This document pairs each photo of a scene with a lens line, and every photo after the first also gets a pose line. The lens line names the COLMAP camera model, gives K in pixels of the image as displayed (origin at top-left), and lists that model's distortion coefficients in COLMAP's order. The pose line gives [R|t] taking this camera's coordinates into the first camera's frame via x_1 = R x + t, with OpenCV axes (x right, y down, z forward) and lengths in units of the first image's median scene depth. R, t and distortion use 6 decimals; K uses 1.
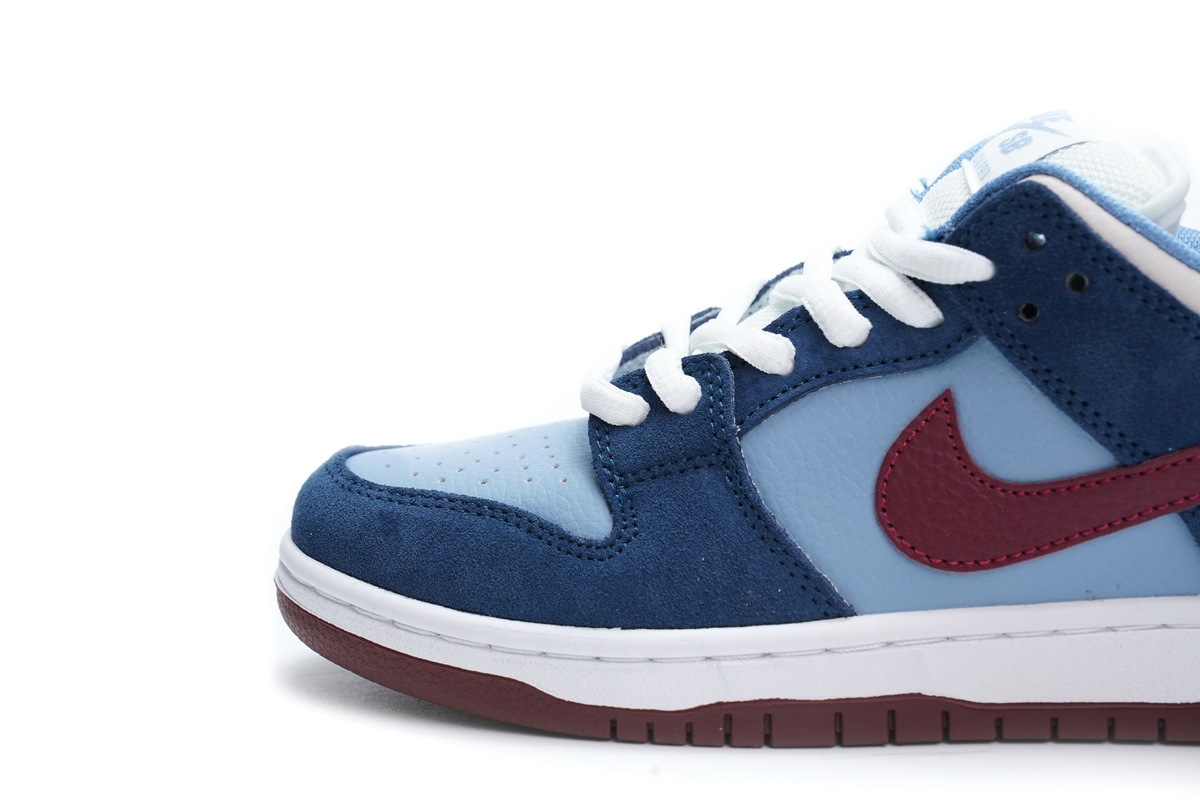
lens RADIAL K [[2427.6, 0, 600.0], [0, 2427.6, 400.0], [0, 0, 1]] dist [0.184131, 0.592740]
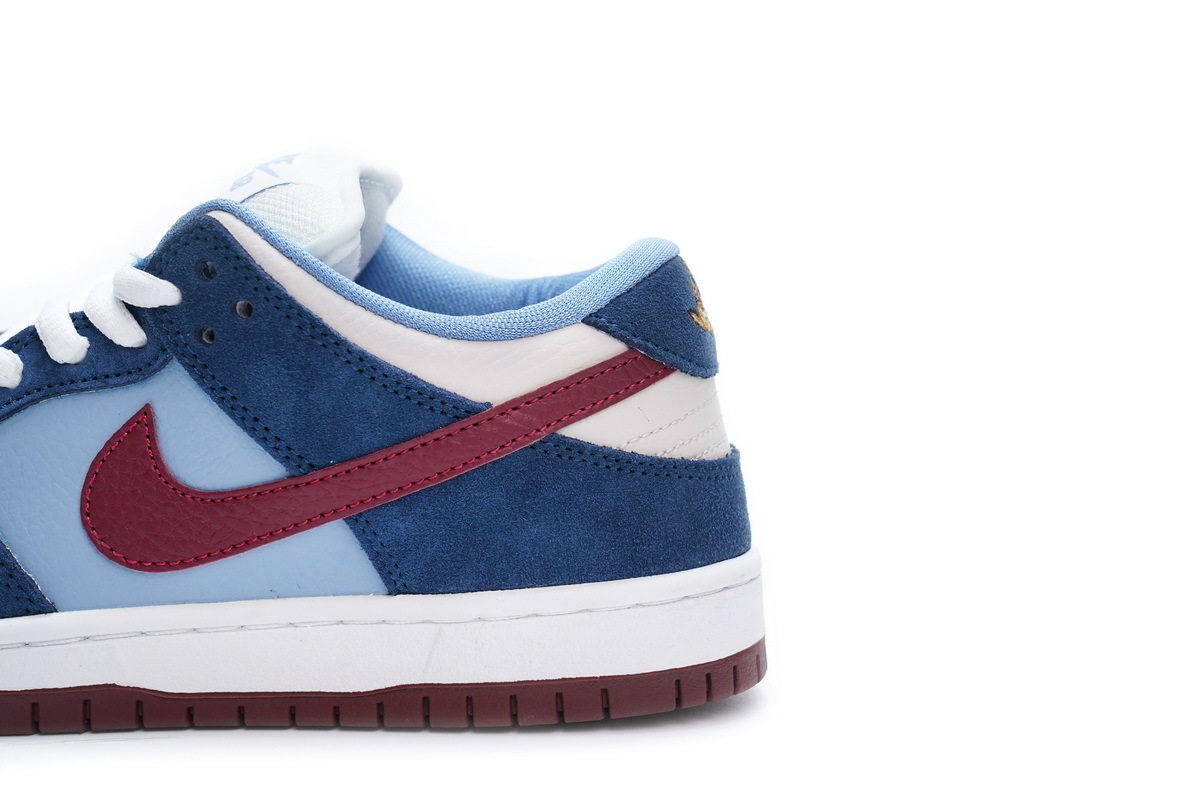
lens RADIAL K [[2427.6, 0, 600.0], [0, 2427.6, 400.0], [0, 0, 1]] dist [0.184131, 0.592740]
pose [[0.996865, 0.023311, 0.075606, 0.261988], [-0.022157, 0.999625, -0.016076, 0.006880], [-0.075953, 0.014351, 0.997008, -0.104232]]
